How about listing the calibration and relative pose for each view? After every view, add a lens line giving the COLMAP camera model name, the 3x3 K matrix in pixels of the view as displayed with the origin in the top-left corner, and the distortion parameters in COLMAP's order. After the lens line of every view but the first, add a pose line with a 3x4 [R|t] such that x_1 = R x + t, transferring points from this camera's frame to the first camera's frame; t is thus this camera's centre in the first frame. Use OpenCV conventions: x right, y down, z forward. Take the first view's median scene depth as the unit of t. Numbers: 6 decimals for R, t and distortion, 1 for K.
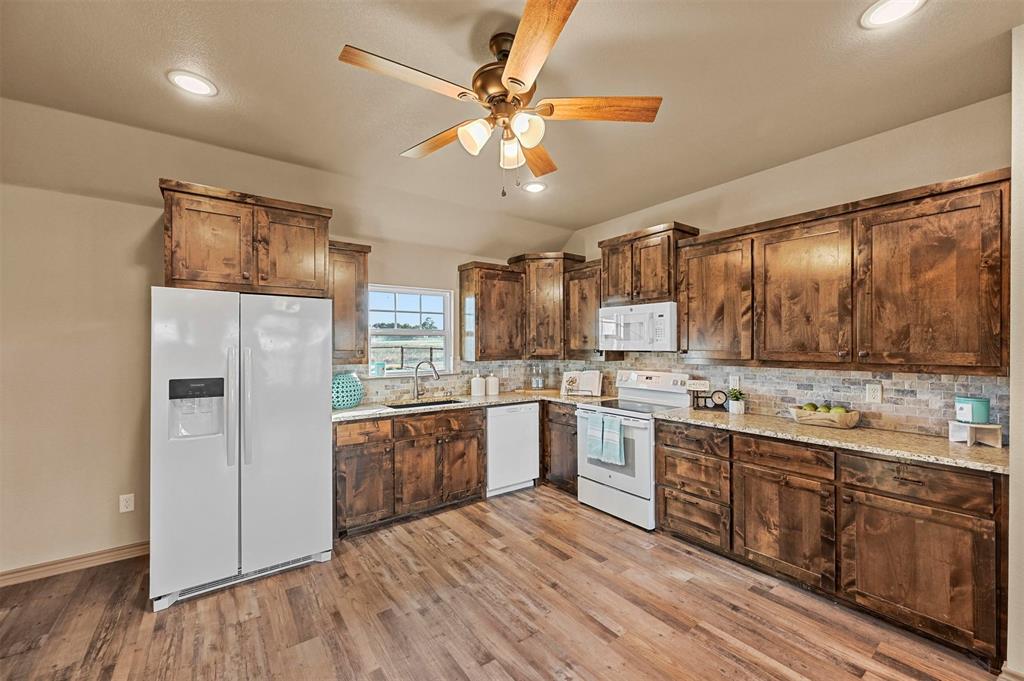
lens RADIAL K [[407.4, 0, 517.6], [0, 407.4, 345.6], [0, 0, 1]] dist [-0.000065, -0.000029]
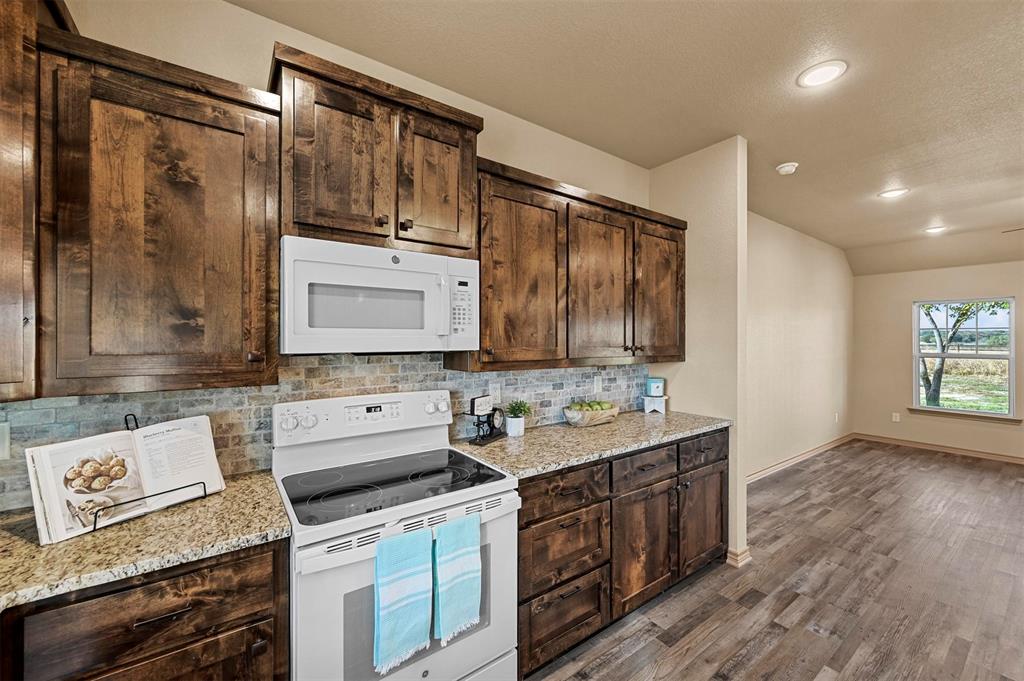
lens RADIAL K [[407.4, 0, 516.8], [0, 407.4, 338.6], [0, 0, 1]] dist [-0.000065, -0.000029]
pose [[0.010955, 0.005084, 0.999927, -0.207168], [0.001130, 0.999986, -0.005096, -0.000128], [-0.999939, 0.001186, 0.010949, 1.125097]]
